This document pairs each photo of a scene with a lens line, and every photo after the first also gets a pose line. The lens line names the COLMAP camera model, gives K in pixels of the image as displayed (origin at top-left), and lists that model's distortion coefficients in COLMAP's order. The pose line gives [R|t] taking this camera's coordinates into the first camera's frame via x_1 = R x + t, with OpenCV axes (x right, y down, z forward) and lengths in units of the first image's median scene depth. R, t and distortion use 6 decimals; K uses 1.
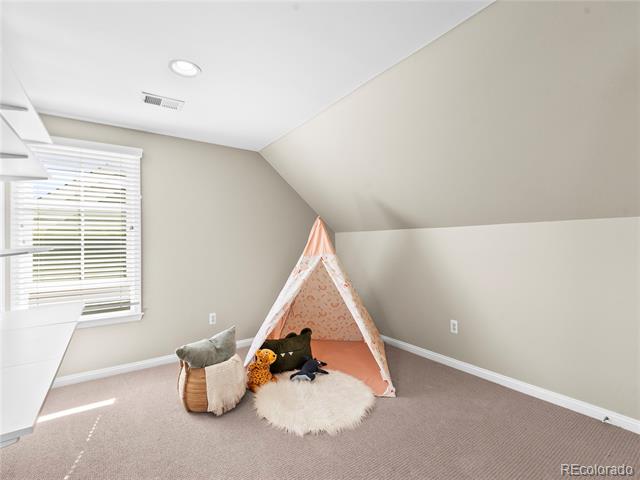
lens RADIAL K [[301.1, 0, 316.1], [0, 301.1, 240.3], [0, 0, 1]] dist [0.001778, -0.000612]
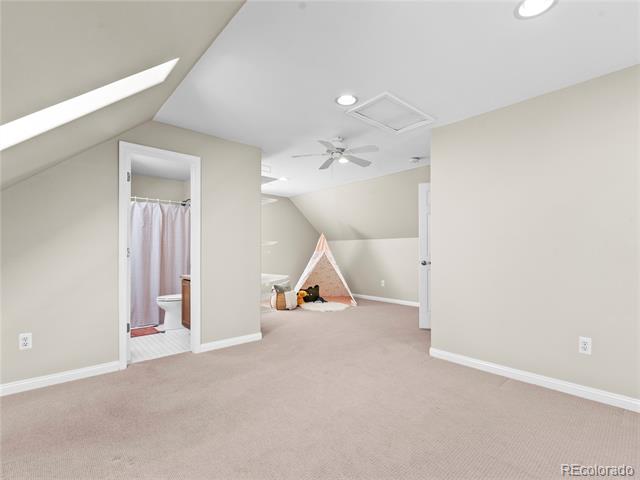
lens RADIAL K [[301.1, 0, 322.7], [0, 301.1, 244.0], [0, 0, 1]] dist [0.001778, -0.000612]
pose [[0.991991, 0.014270, 0.125497, -0.273977], [-0.011978, 0.999748, -0.019002, 0.041611], [-0.125736, 0.017346, 0.991912, -1.178048]]
